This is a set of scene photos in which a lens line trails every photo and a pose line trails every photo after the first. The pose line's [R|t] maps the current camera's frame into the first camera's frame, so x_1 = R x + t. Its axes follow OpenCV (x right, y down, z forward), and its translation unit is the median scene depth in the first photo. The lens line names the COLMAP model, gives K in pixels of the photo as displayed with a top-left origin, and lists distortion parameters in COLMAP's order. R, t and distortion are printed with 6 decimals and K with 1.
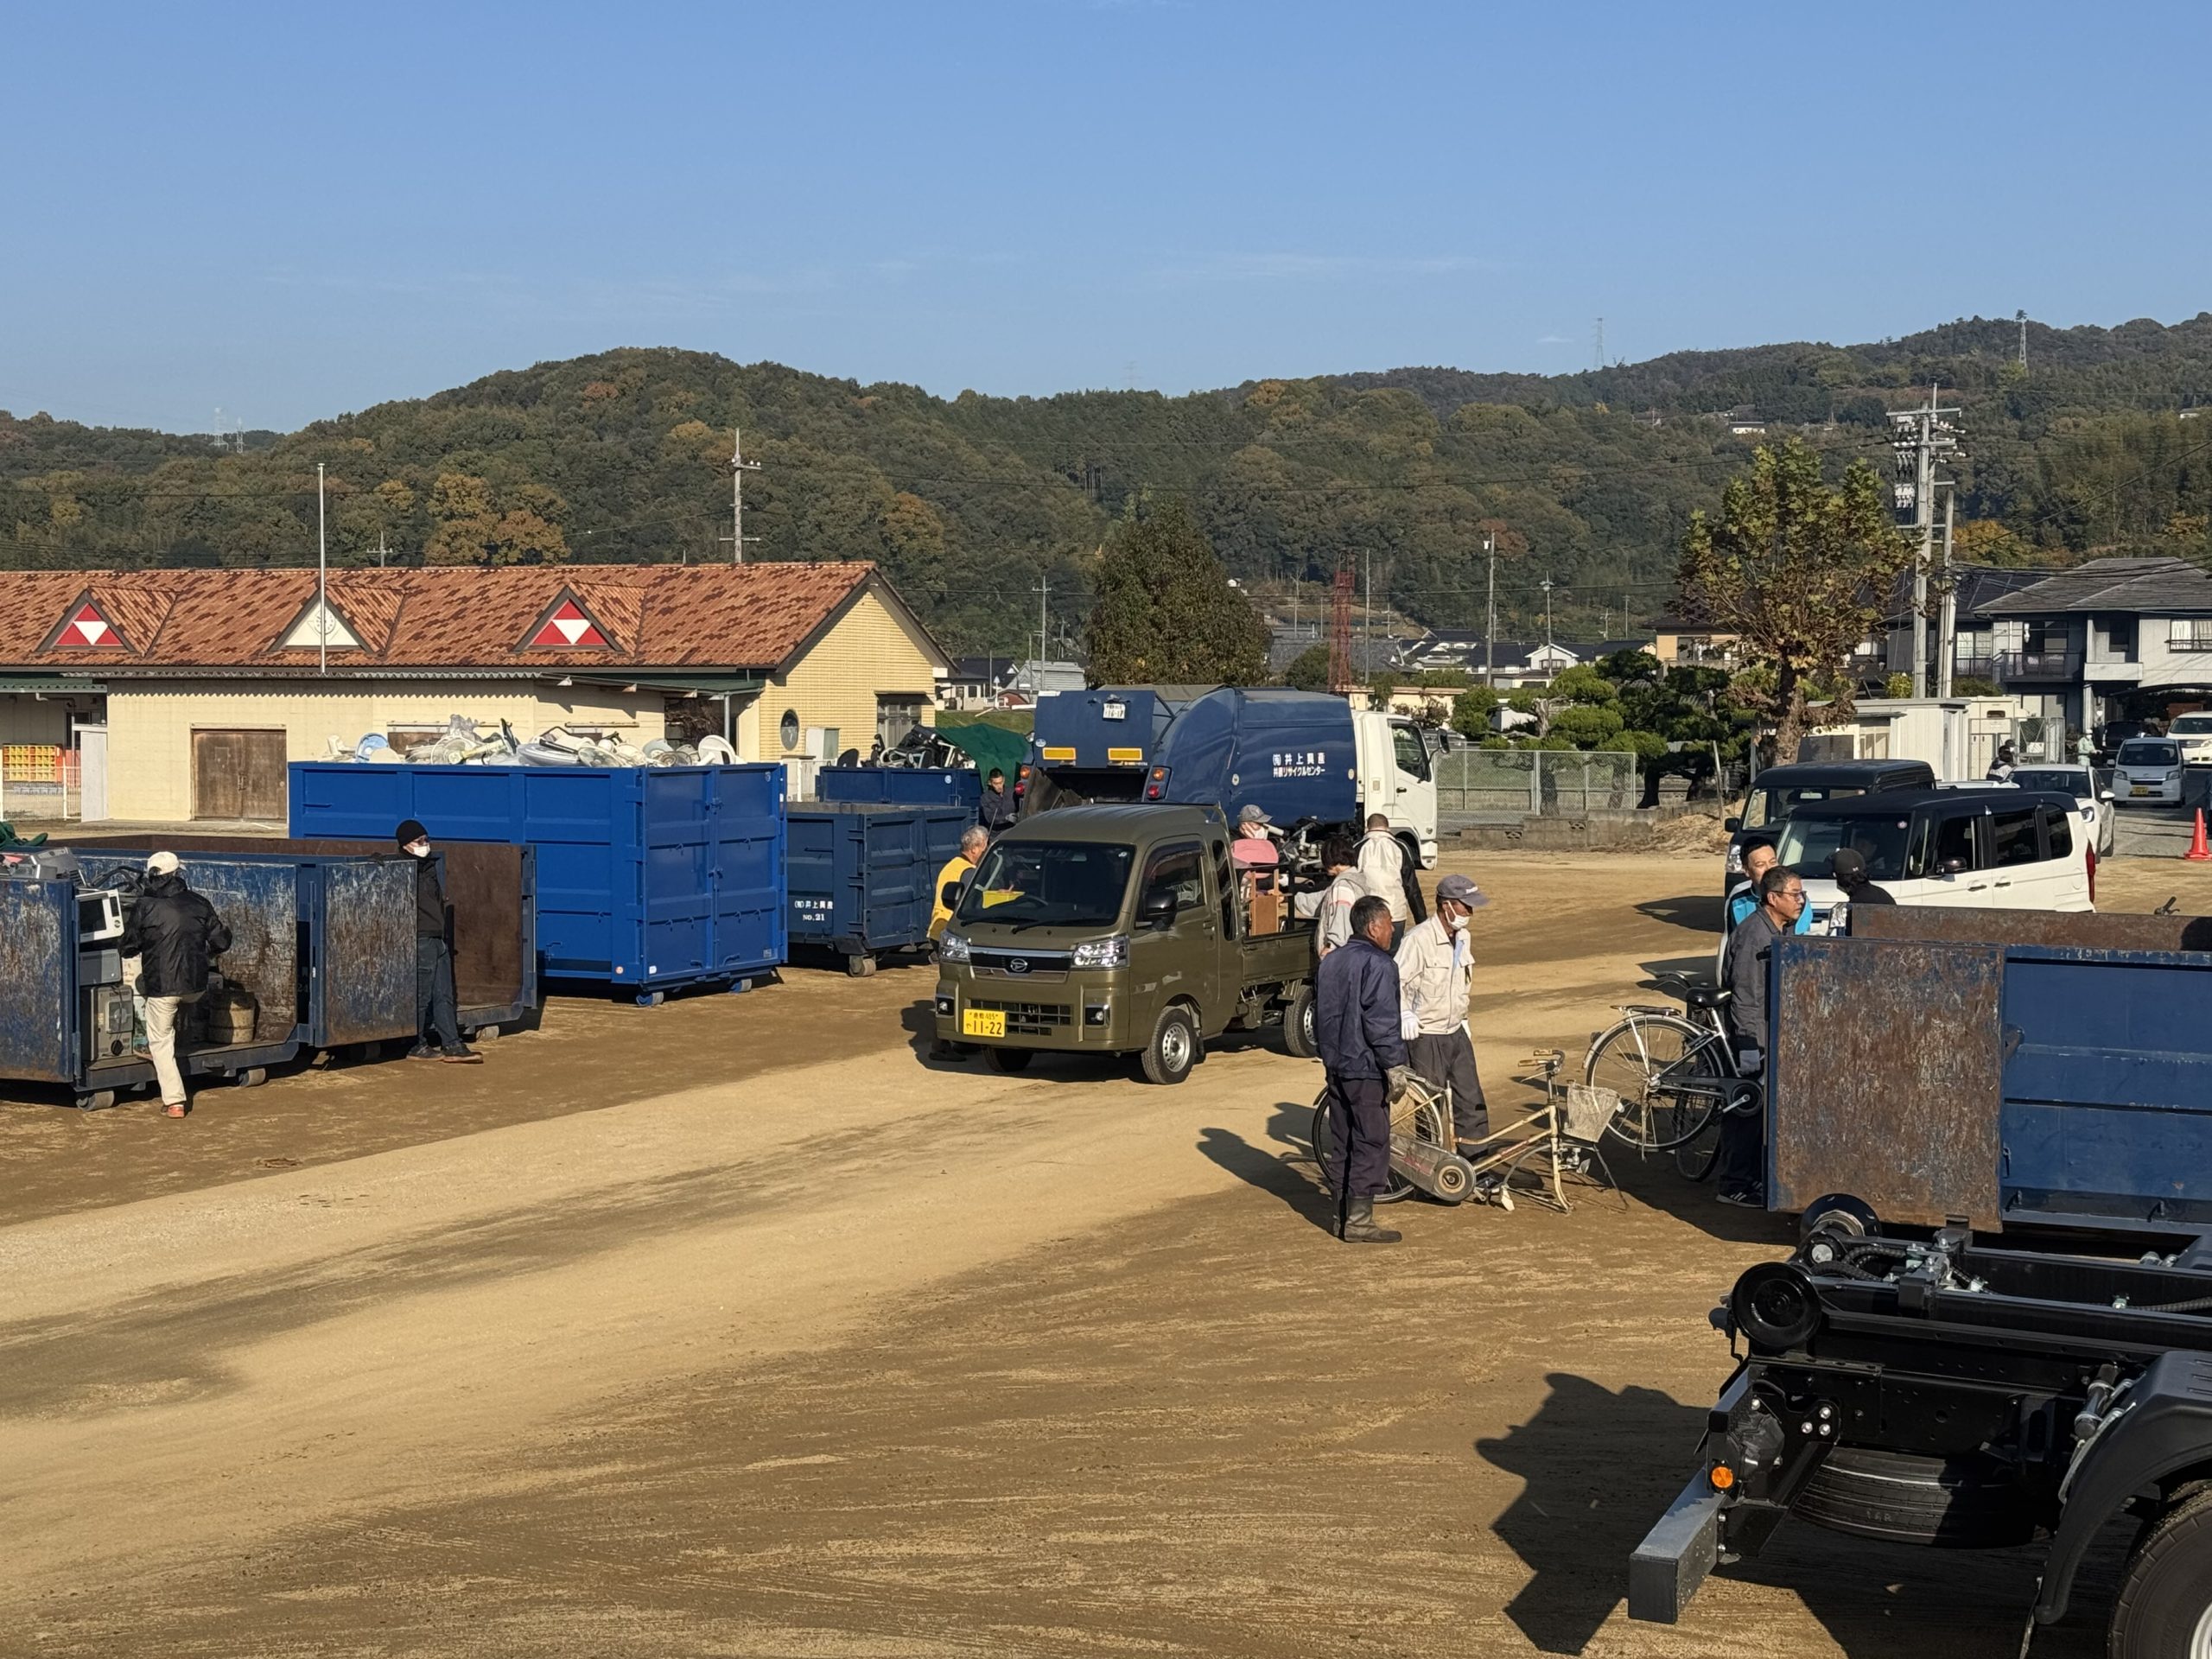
lens RADIAL K [[3309.7, 0, 1102.7], [0, 3309.7, 835.9], [0, 0, 1]] dist [0.182579, 0.000000]
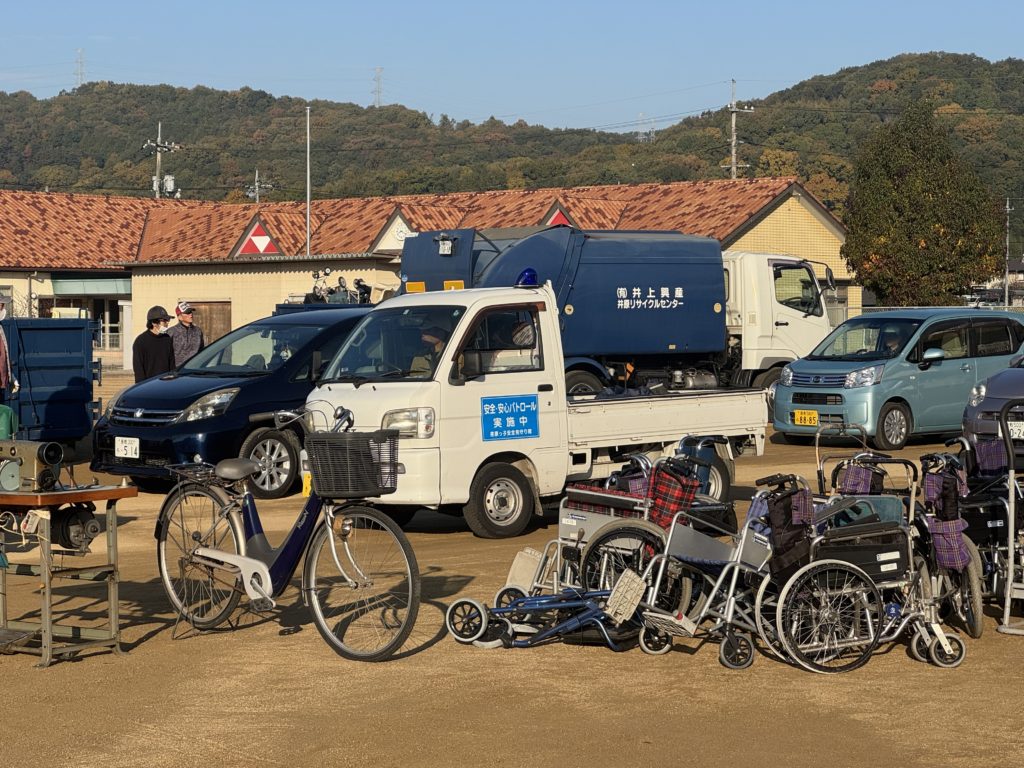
lens RADIAL K [[2355.3, 0, 513.7], [0, 2355.3, 379.8], [0, 0, 1]] dist [0.283812, 0.000000]
pose [[0.950356, 0.003761, -0.311141, 0.103149], [-0.007447, 0.999915, -0.010661, 0.005751], [0.311075, 0.012448, 0.950304, 0.093844]]
